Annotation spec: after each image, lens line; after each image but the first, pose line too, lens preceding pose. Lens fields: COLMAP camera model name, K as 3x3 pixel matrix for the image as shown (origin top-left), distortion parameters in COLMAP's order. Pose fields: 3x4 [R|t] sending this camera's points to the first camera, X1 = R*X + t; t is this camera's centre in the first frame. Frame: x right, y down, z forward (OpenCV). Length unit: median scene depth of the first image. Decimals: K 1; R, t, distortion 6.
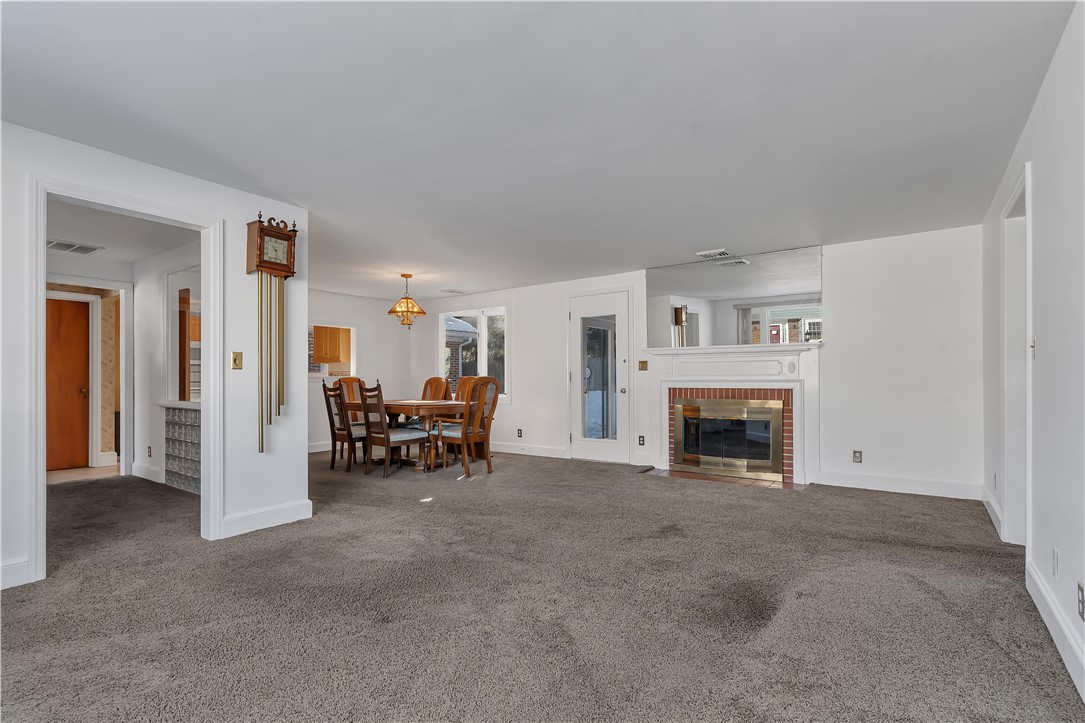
lens RADIAL K [[523.5, 0, 539.9], [0, 523.5, 375.9], [0, 0, 1]] dist [0.000217, 0.000034]
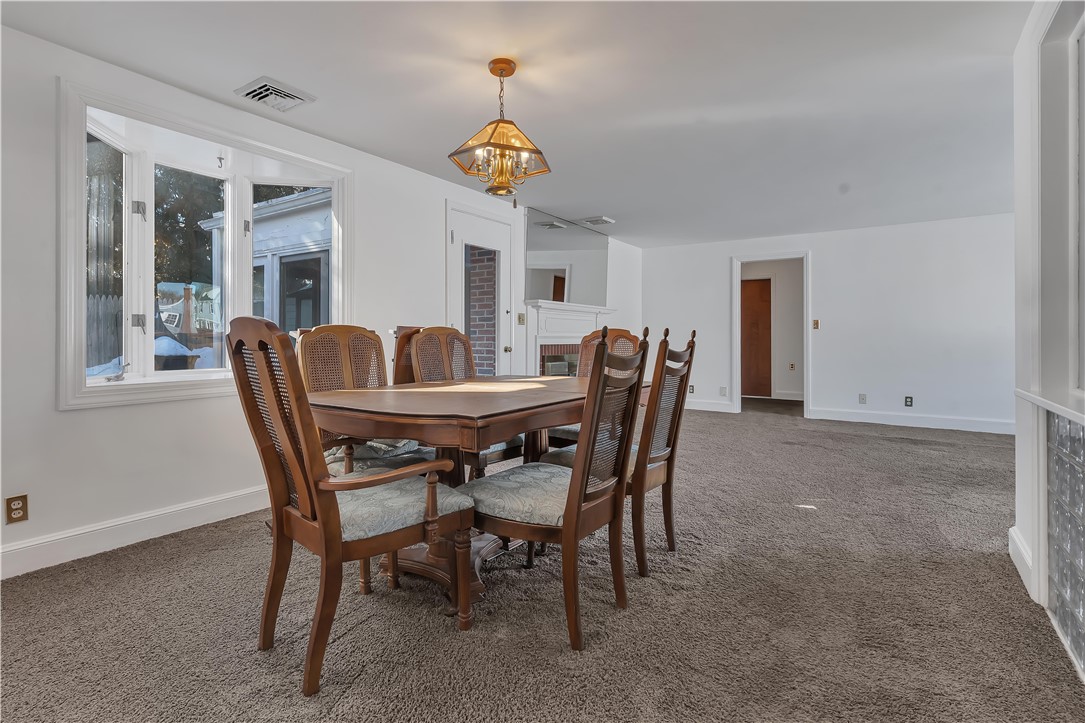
lens RADIAL K [[537.2, 0, 536.8], [0, 537.2, 336.8], [0, 0, 1]] dist [-0.000062, 0.000256]
pose [[-0.033883, 0.004312, 0.999417, -0.697258], [-0.007733, 0.999960, -0.004576, 0.013405], [-0.999396, -0.007883, -0.033848, 1.040897]]
